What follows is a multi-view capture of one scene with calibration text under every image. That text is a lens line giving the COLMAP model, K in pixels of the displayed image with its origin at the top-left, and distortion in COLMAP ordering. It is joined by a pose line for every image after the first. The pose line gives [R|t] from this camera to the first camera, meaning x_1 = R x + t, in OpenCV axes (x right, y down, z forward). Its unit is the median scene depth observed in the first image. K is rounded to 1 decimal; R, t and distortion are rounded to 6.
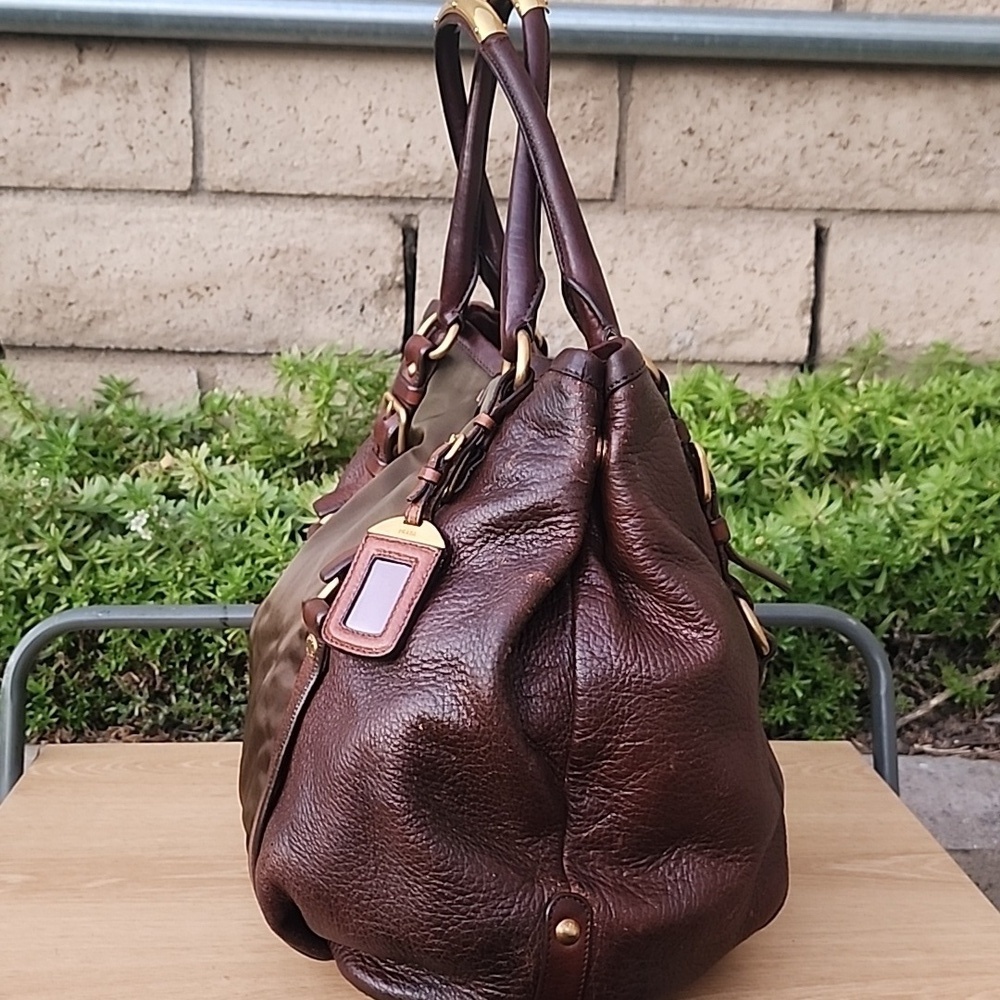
lens RADIAL K [[1413.2, 0, 494.3], [0, 1413.2, 515.9], [0, 0, 1]] dist [0.193555, -0.566702]
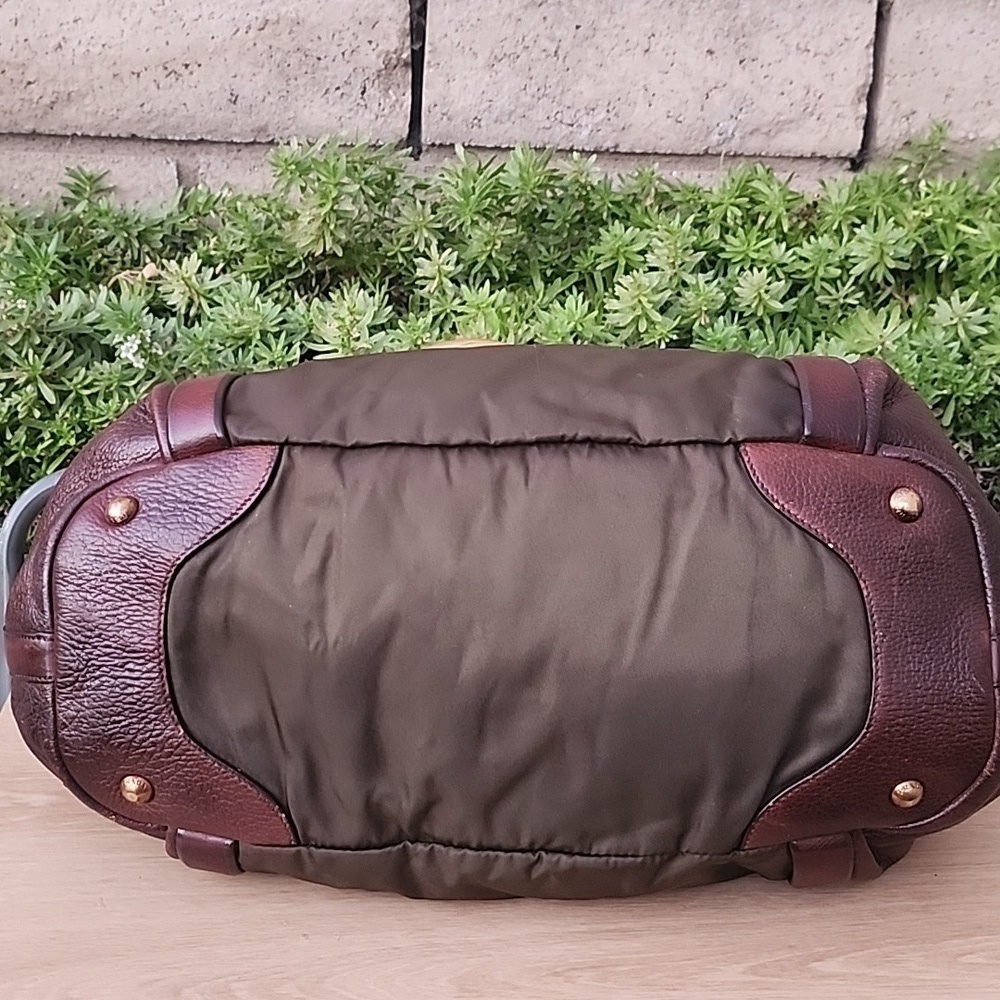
lens RADIAL K [[1428.8, 0, 489.2], [0, 1428.8, 503.6], [0, 0, 1]] dist [0.133450, -0.316615]
pose [[0.999277, -0.000715, 0.038010, -0.053406], [-0.005237, 0.987704, 0.156247, -0.036690], [-0.037654, -0.156333, 0.986986, 0.085507]]
